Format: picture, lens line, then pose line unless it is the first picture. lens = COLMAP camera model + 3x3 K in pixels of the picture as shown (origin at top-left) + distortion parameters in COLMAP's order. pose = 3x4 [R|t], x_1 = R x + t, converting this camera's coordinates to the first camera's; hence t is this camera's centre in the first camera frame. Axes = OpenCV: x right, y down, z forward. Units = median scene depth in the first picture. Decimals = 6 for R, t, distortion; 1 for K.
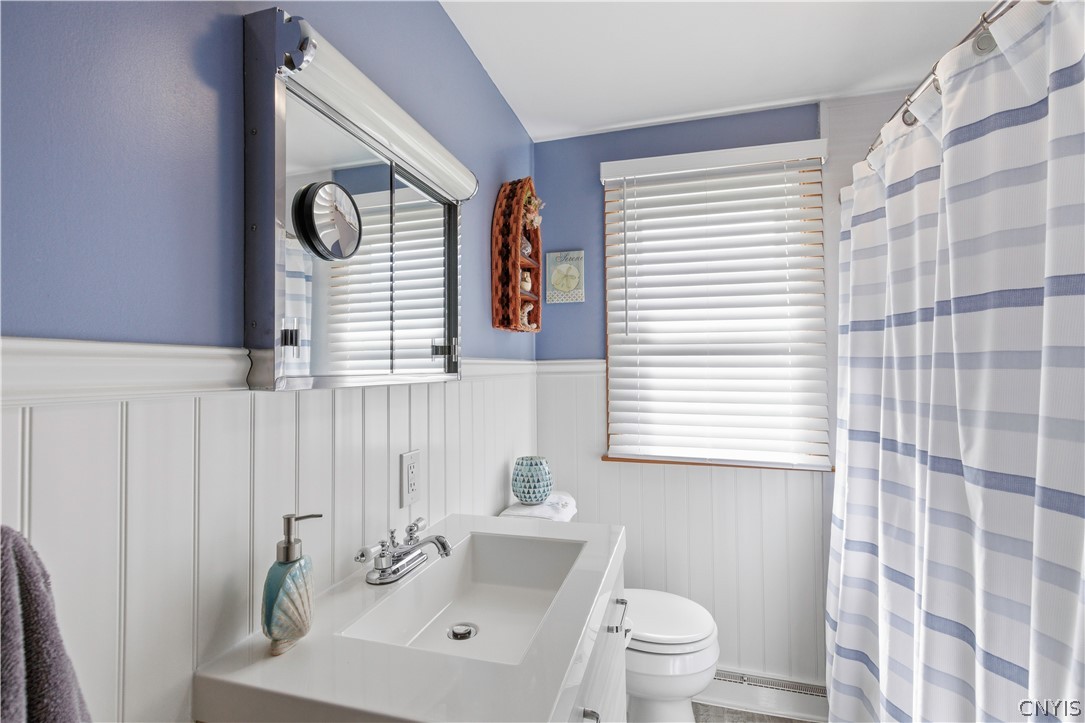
lens RADIAL K [[491.7, 0, 539.0], [0, 491.7, 358.0], [0, 0, 1]] dist [-0.002120, -0.000295]
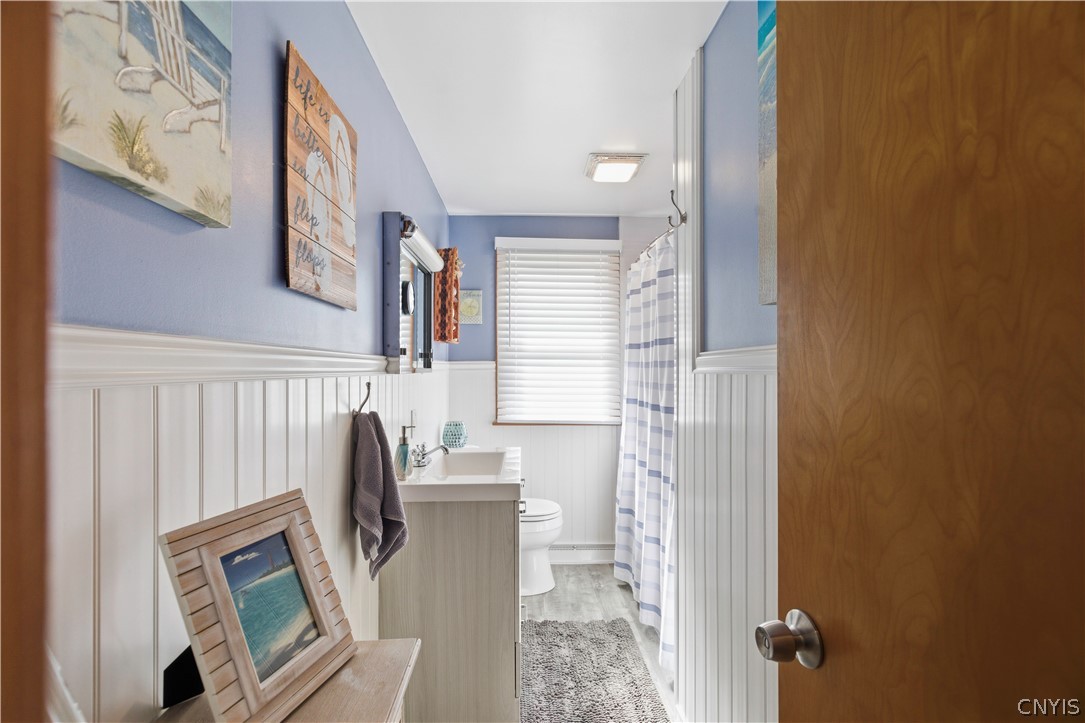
lens RADIAL K [[491.7, 0, 543.6], [0, 491.7, 366.0], [0, 0, 1]] dist [-0.002120, -0.000295]
pose [[0.944415, 0.009674, 0.328612, -0.288046], [-0.015037, 0.999792, 0.013783, -0.006724], [-0.328410, -0.017958, 0.944364, -0.651583]]
